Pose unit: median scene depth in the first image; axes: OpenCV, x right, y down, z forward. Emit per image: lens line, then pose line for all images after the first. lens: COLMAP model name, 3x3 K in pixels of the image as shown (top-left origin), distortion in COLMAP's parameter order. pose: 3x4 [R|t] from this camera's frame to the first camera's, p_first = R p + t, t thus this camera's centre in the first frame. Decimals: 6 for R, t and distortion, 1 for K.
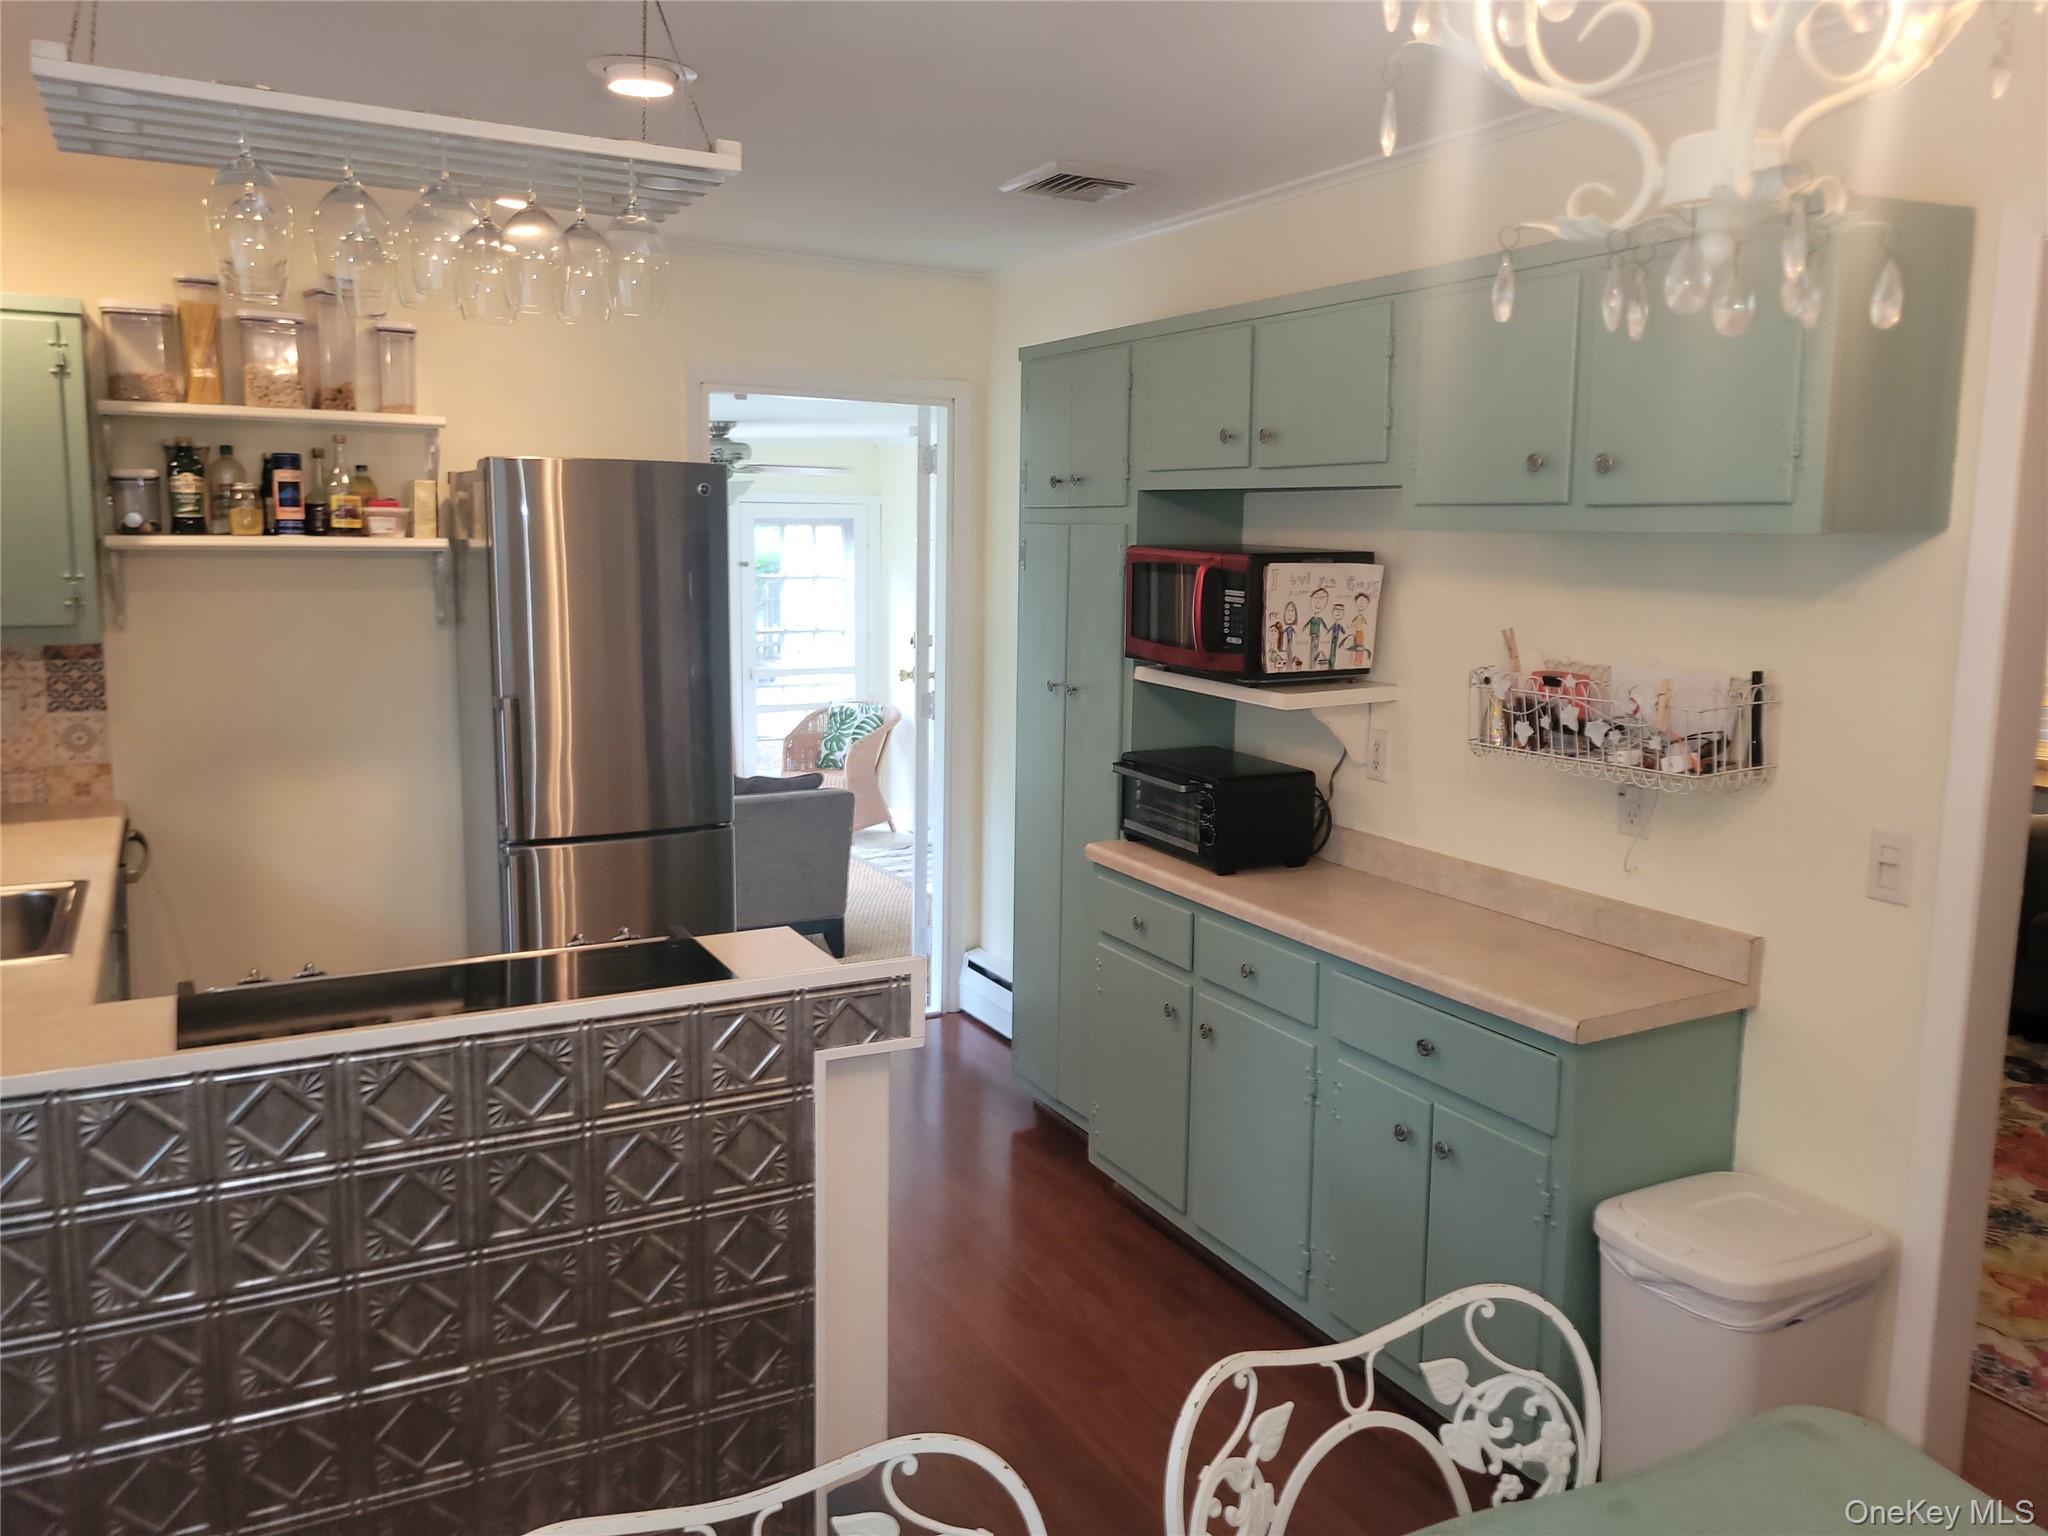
lens RADIAL K [[1572.2, 0, 1028.6], [0, 1572.2, 741.0], [0, 0, 1]] dist [0.028118, -0.056218]
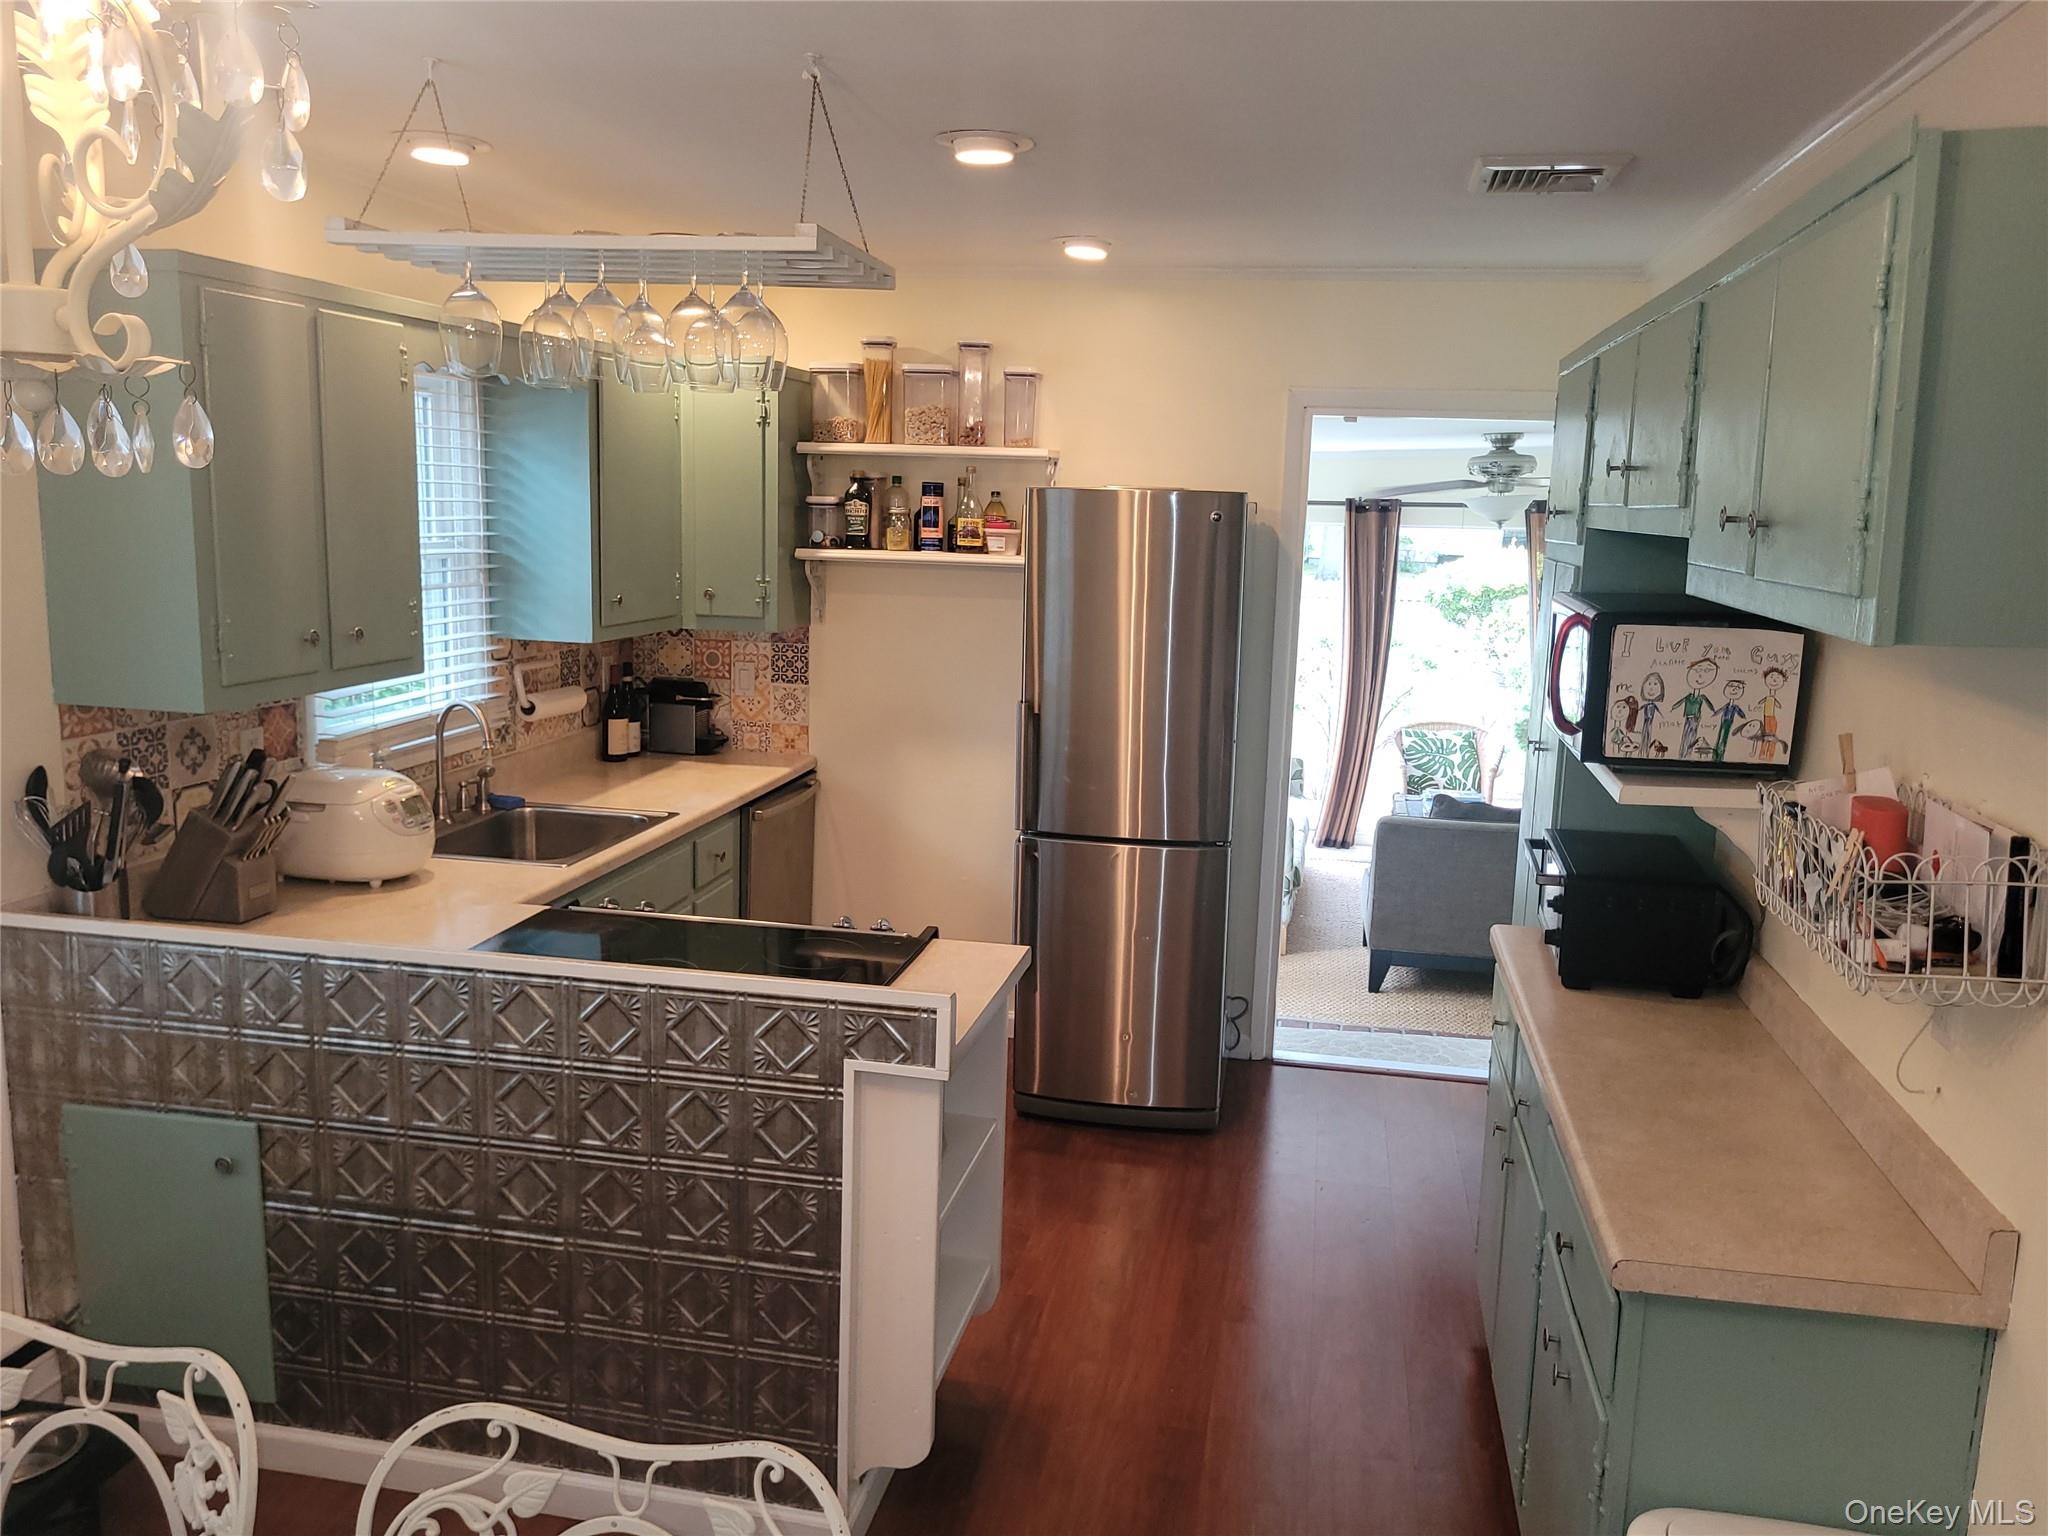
lens RADIAL K [[1549.6, 0, 1023.4], [0, 1549.6, 745.1], [0, 0, 1]] dist [0.021519, -0.031403]
pose [[0.767736, 0.106197, -0.631905, 0.609268], [-0.100630, 0.993916, 0.044775, -0.077602], [0.632816, 0.029214, 0.773751, 0.245125]]
